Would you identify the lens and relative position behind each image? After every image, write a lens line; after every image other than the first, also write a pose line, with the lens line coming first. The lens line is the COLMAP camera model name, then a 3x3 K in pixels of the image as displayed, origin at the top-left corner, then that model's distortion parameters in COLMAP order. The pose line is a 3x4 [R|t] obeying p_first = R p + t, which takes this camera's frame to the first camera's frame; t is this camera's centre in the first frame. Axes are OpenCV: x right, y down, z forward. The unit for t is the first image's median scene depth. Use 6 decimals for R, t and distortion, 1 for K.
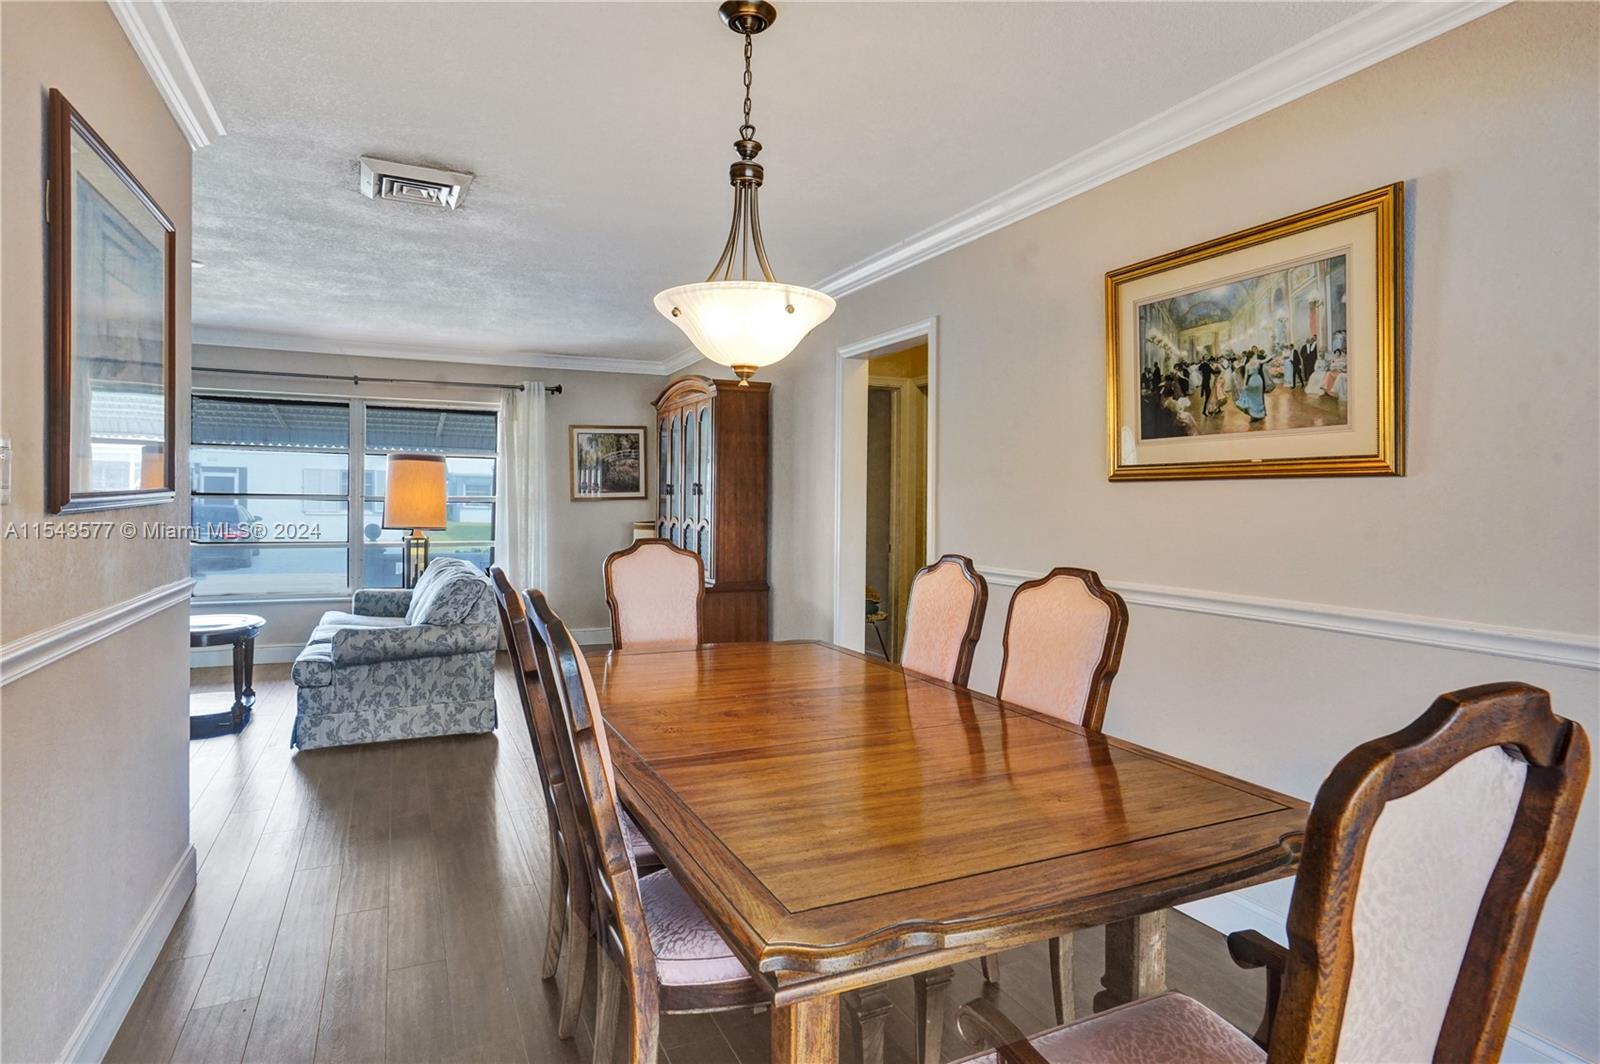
lens RADIAL K [[1000.9, 0, 800.0], [0, 1000.9, 532.0], [0, 0, 1]] dist [0.000091, 0.000010]
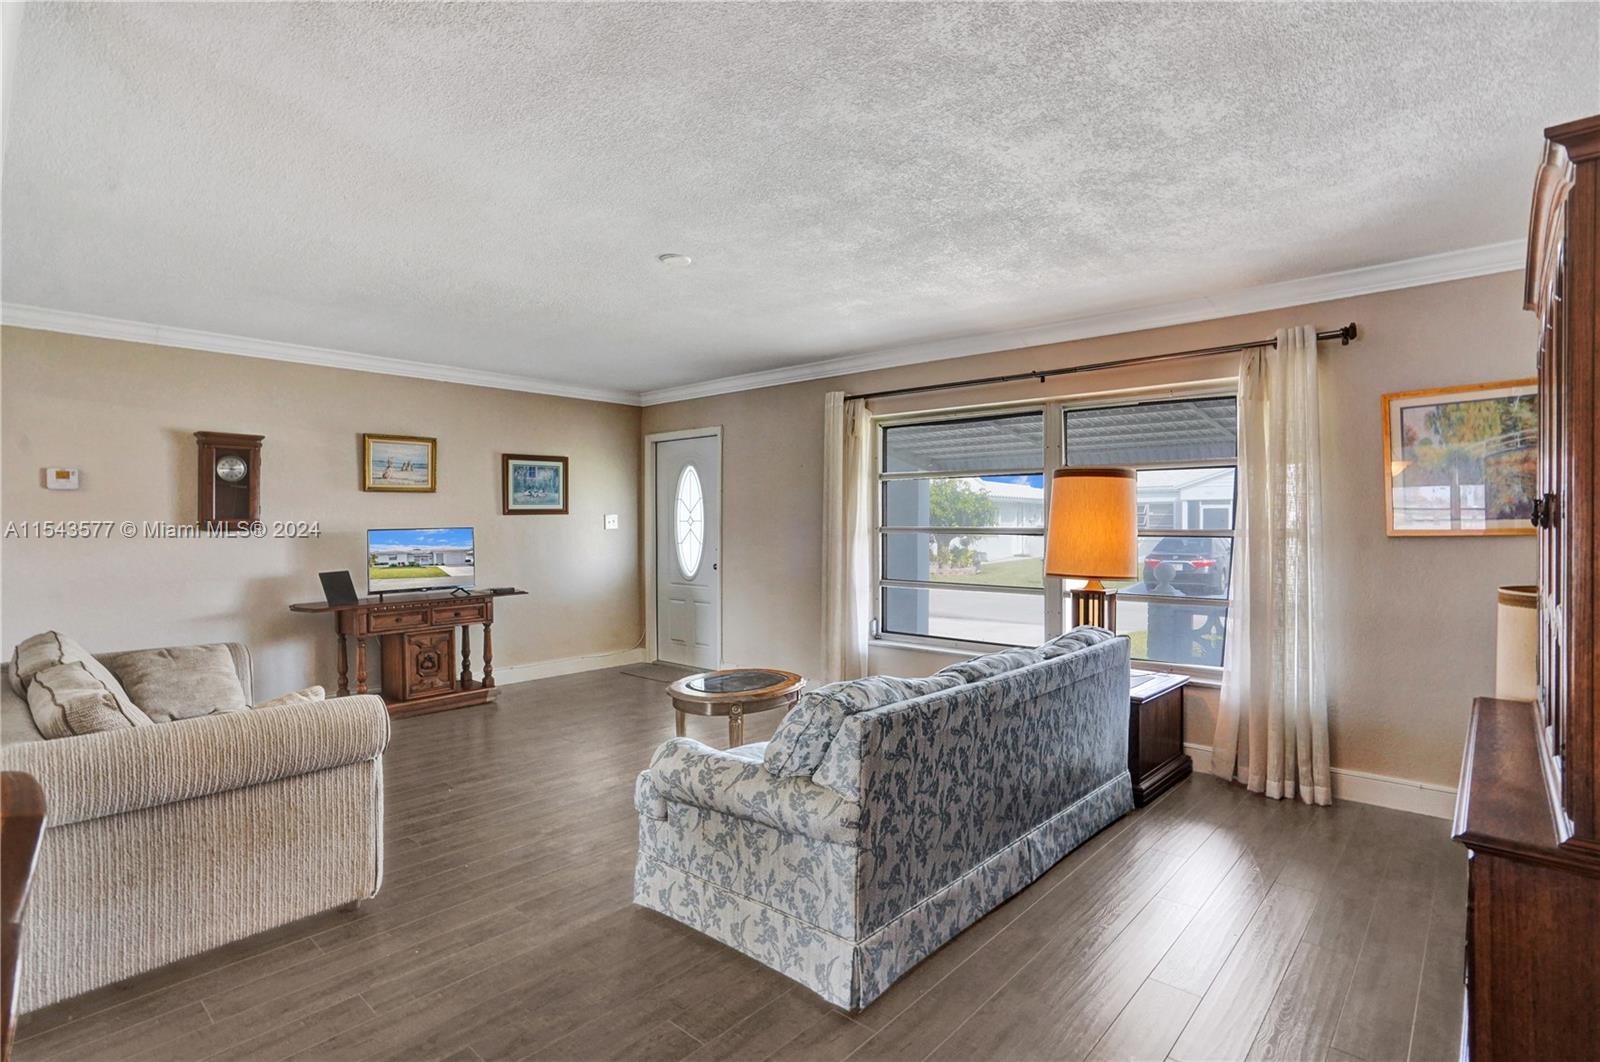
lens RADIAL K [[777.6, 0, 800.0], [0, 777.6, 531.0], [0, 0, 1]] dist [-0.035551, 0.020251]
pose [[0.391377, -0.002025, -0.920228, 0.036043], [-0.023595, 0.999647, -0.012234, -0.033572], [0.919928, 0.026501, 0.391191, 0.838735]]
